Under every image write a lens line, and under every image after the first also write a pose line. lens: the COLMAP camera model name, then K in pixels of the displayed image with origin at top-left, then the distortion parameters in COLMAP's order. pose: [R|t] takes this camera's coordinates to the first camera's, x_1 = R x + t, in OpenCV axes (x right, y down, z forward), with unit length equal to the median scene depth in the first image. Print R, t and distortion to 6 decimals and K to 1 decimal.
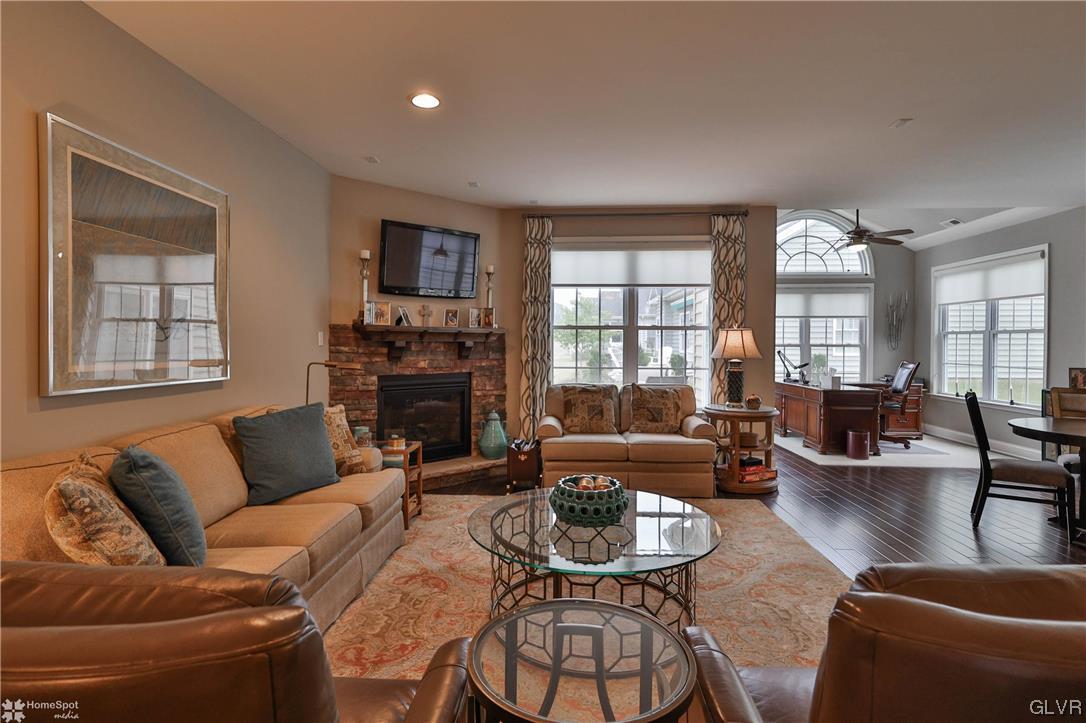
lens RADIAL K [[544.6, 0, 550.3], [0, 544.6, 346.9], [0, 0, 1]] dist [0.011413, -0.000317]
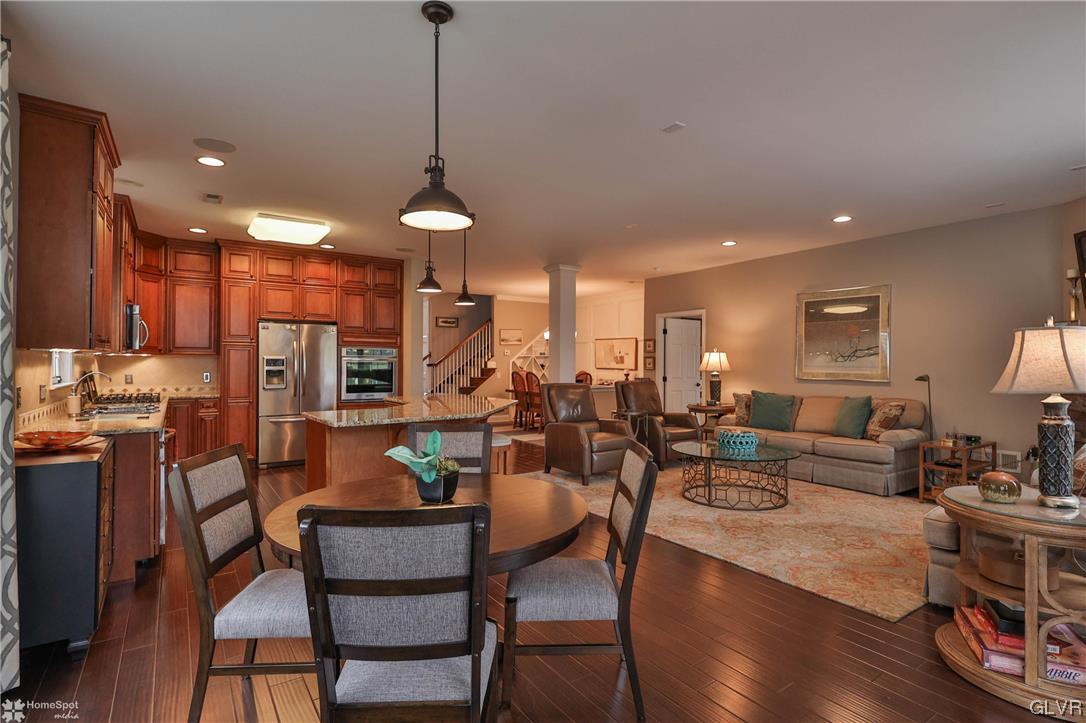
lens RADIAL K [[538.4, 0, 541.3], [0, 538.4, 362.1], [0, 0, 1]] dist [-0.003003, -0.000336]
pose [[-0.803337, -0.005956, -0.595495, 0.849219], [-0.010079, 0.999943, 0.003596, -0.002271], [0.595439, 0.008891, -0.803351, 1.009804]]
